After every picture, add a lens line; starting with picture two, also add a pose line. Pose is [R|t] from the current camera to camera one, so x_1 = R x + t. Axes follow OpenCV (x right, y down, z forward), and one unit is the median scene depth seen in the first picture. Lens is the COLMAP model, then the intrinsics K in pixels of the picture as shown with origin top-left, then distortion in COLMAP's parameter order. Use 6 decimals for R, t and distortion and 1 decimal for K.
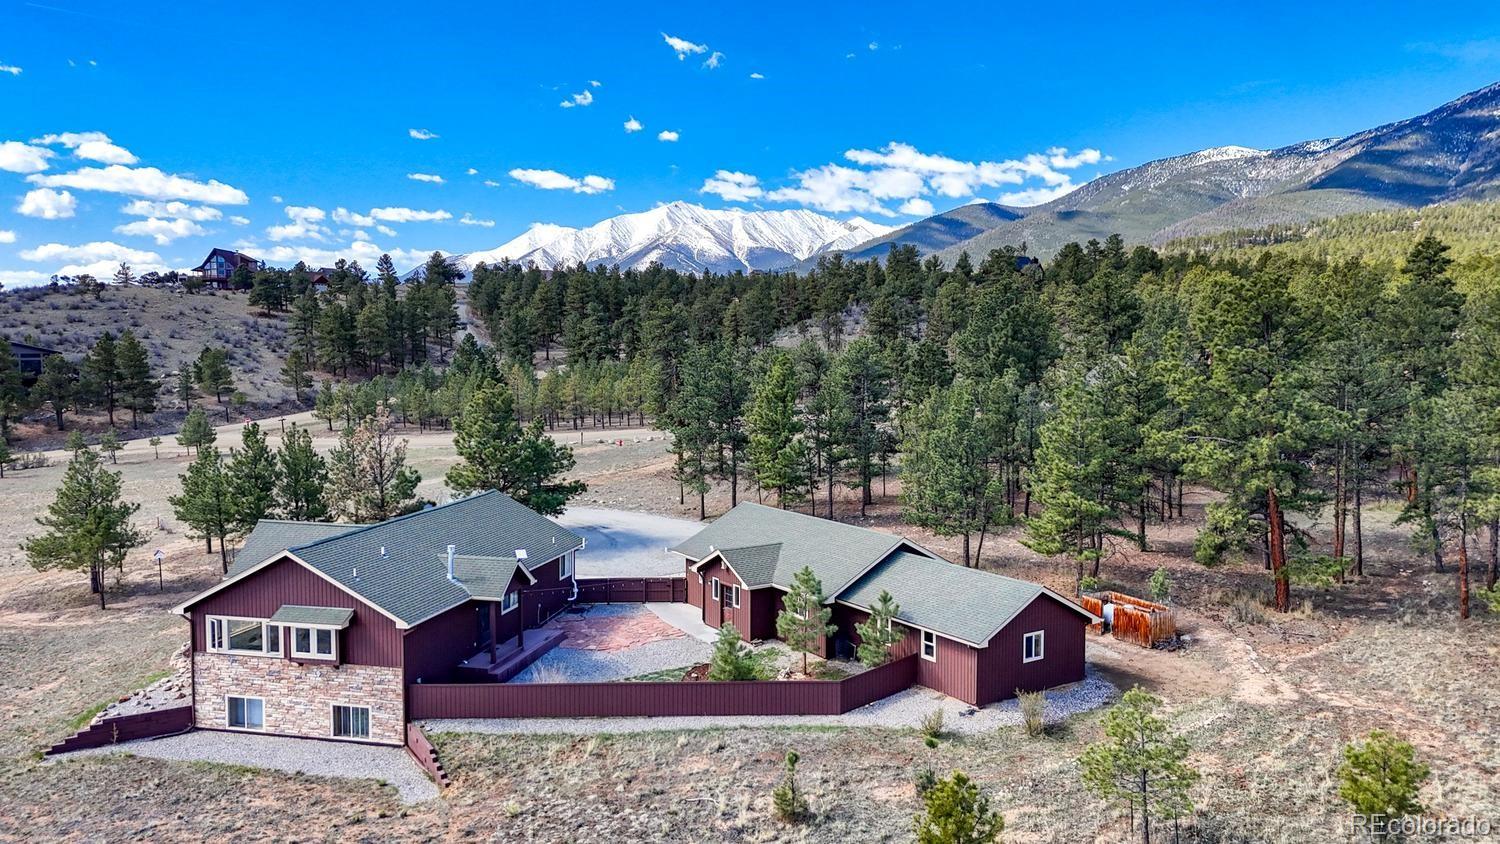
lens RADIAL K [[1097.4, 0, 758.9], [0, 1097.4, 427.1], [0, 0, 1]] dist [0.062319, -0.052253]
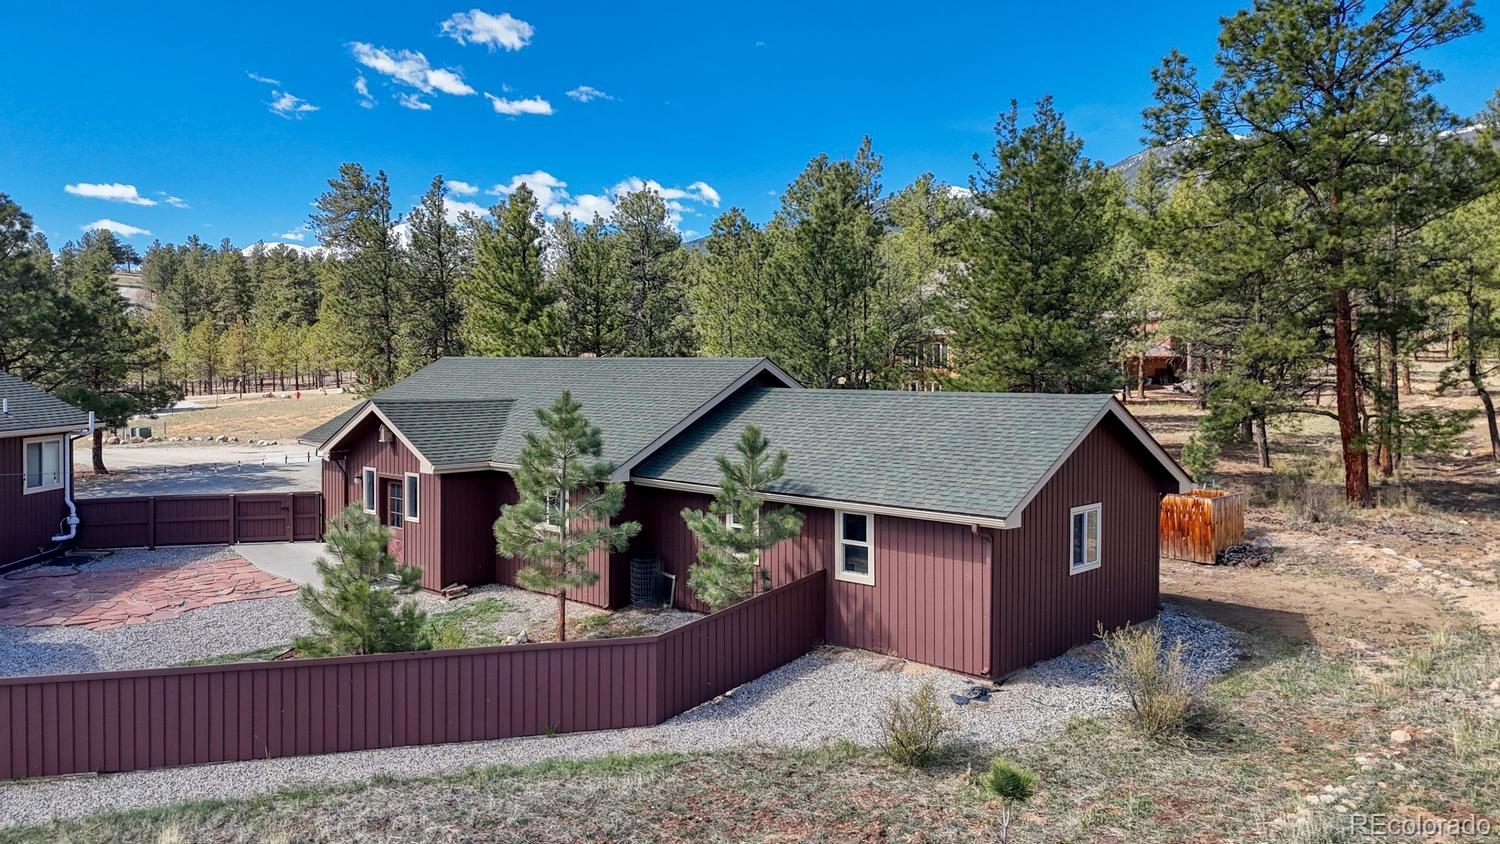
lens RADIAL K [[1097.4, 0, 792.2], [0, 1097.4, 391.8], [0, 0, 1]] dist [0.062319, -0.052253]
pose [[0.971750, 0.000760, 0.236011, 0.029295], [0.011690, 0.998613, -0.051346, 0.160168], [-0.235722, 0.052654, 0.970393, 0.590354]]
